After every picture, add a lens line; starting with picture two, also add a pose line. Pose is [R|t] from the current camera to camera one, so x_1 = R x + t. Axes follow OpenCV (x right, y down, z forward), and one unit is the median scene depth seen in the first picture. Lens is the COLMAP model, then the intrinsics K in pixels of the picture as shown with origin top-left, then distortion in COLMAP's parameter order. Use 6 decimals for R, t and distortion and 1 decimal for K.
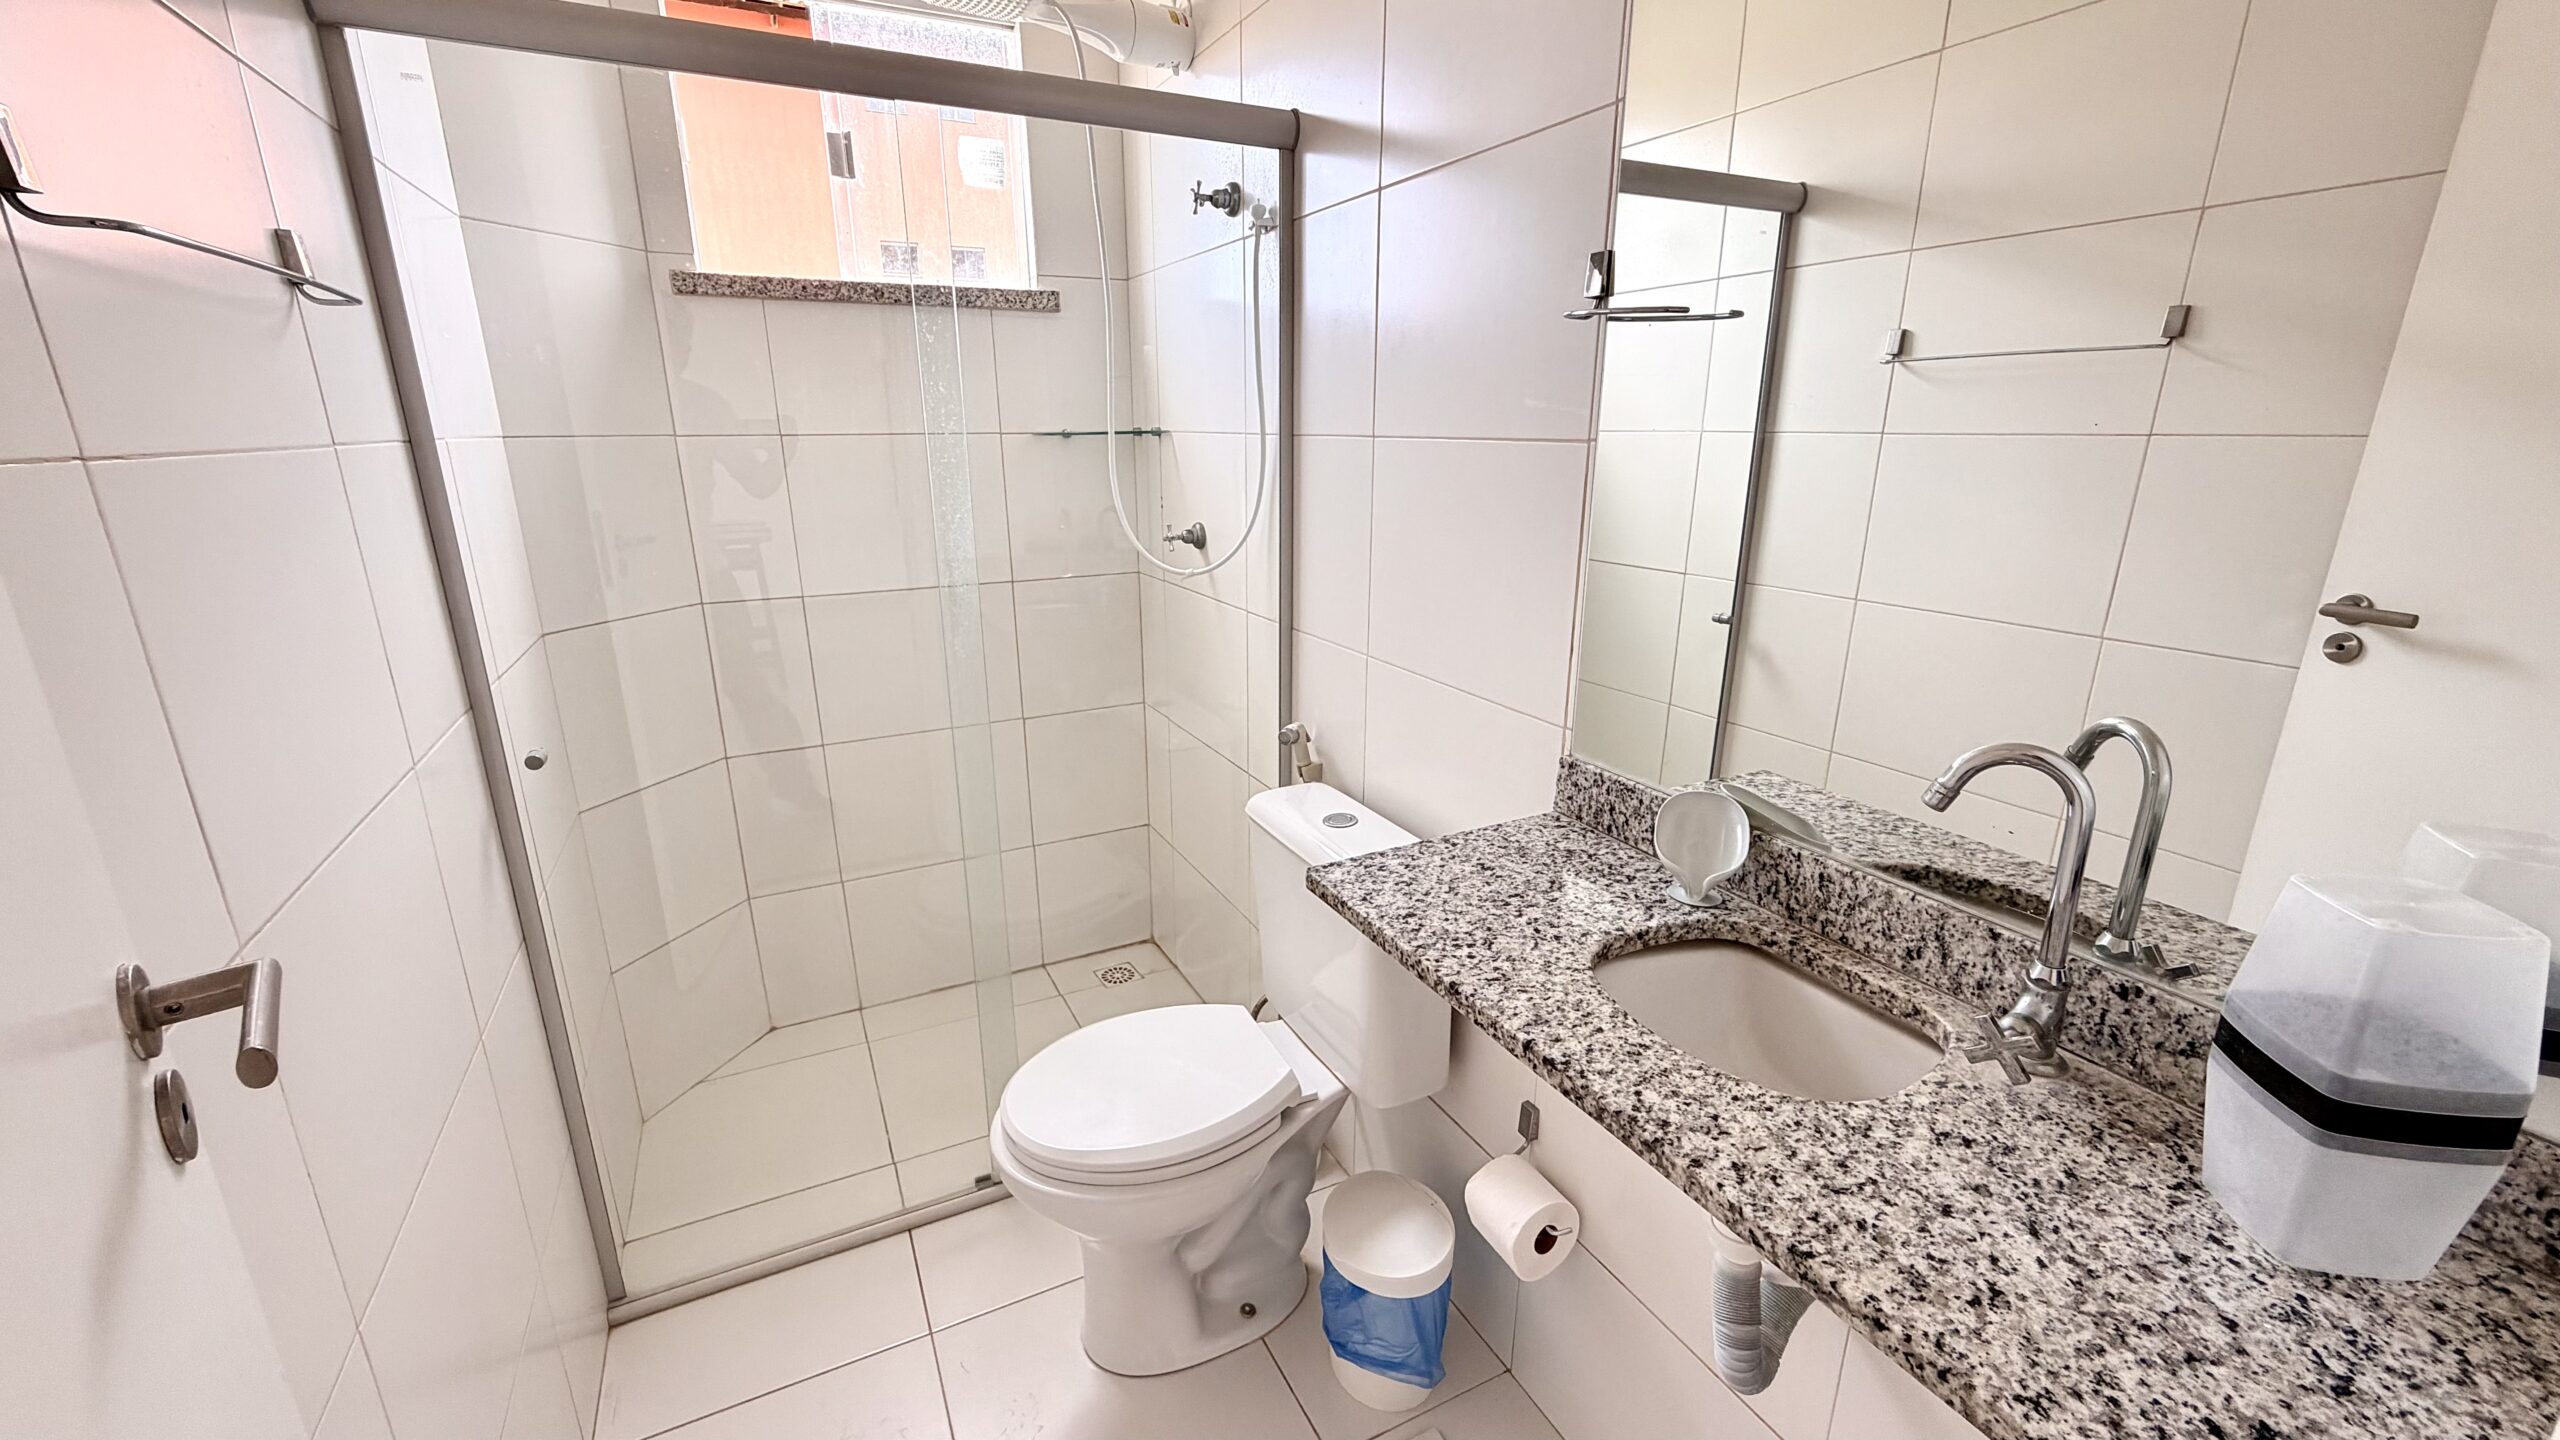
lens RADIAL K [[1022.4, 0, 1276.0], [0, 1022.4, 718.4], [0, 0, 1]] dist [0.001876, -0.000473]
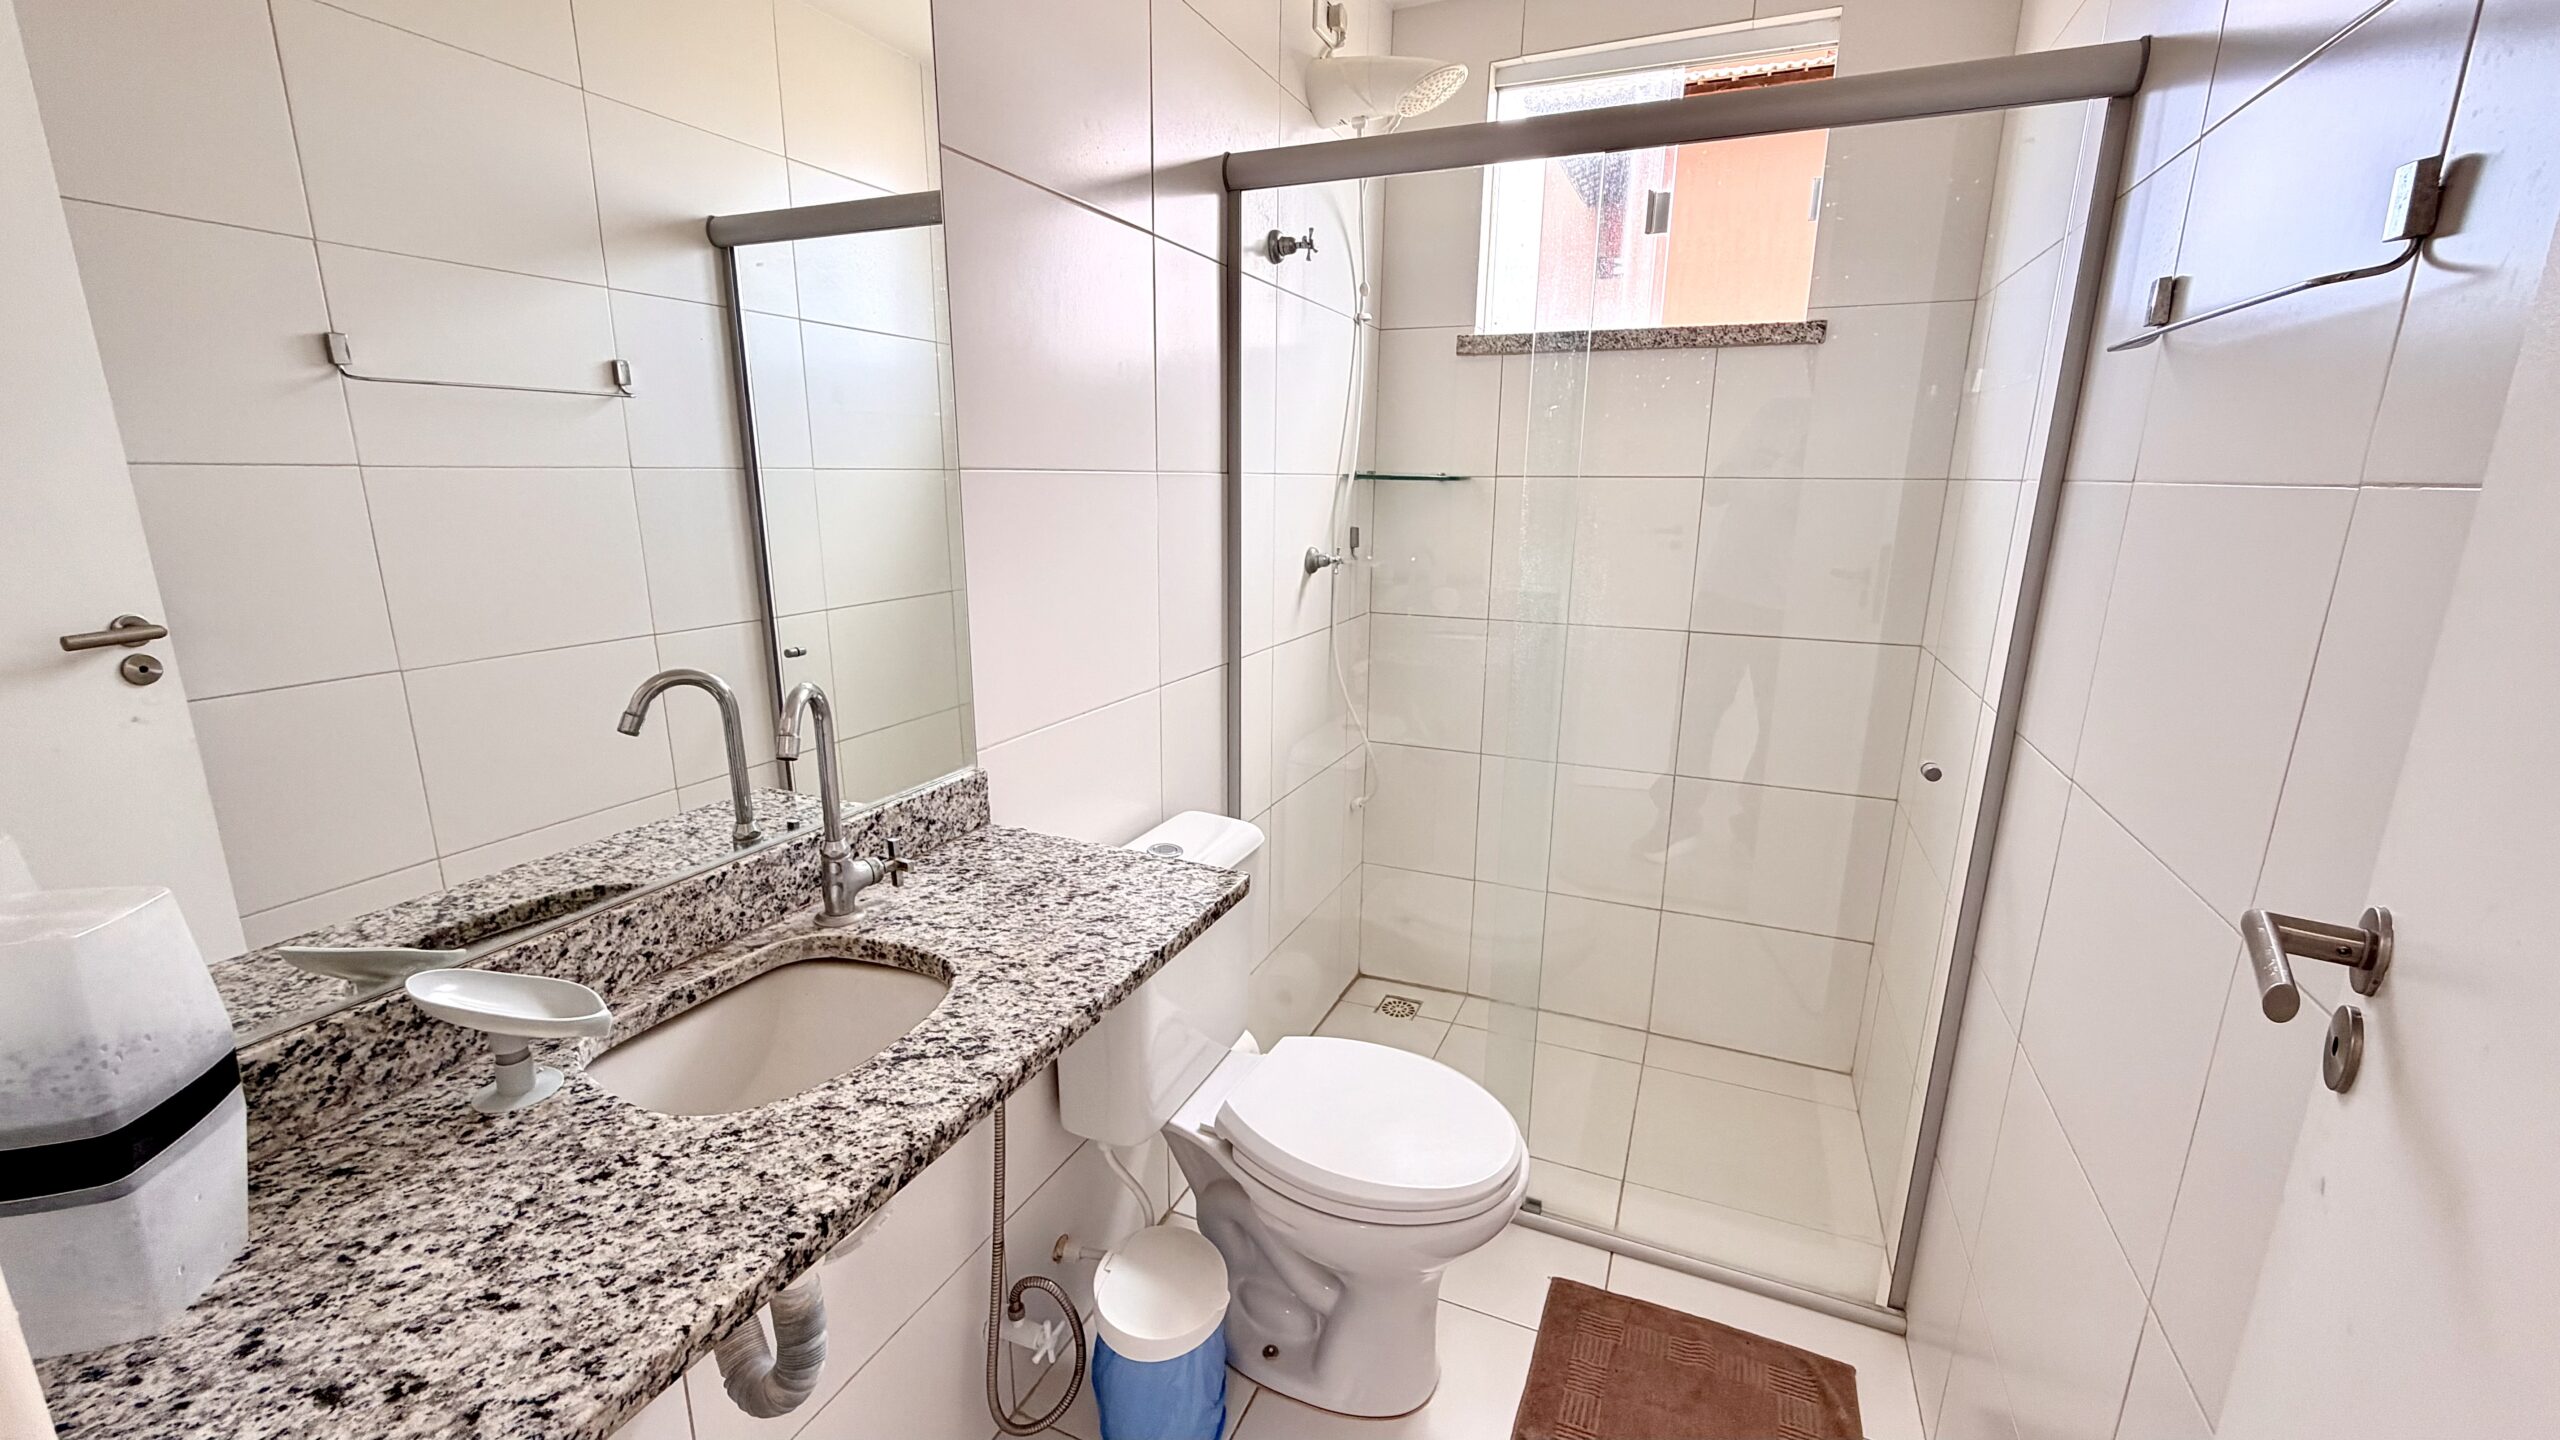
lens RADIAL K [[1022.4, 0, 1276.0], [0, 1022.4, 718.4], [0, 0, 1]] dist [0.001876, -0.000473]
pose [[0.640494, 0.189842, -0.744129, 0.256117], [-0.218014, 0.974047, 0.060848, -0.033257], [0.736368, 0.123258, 0.665260, 0.119083]]
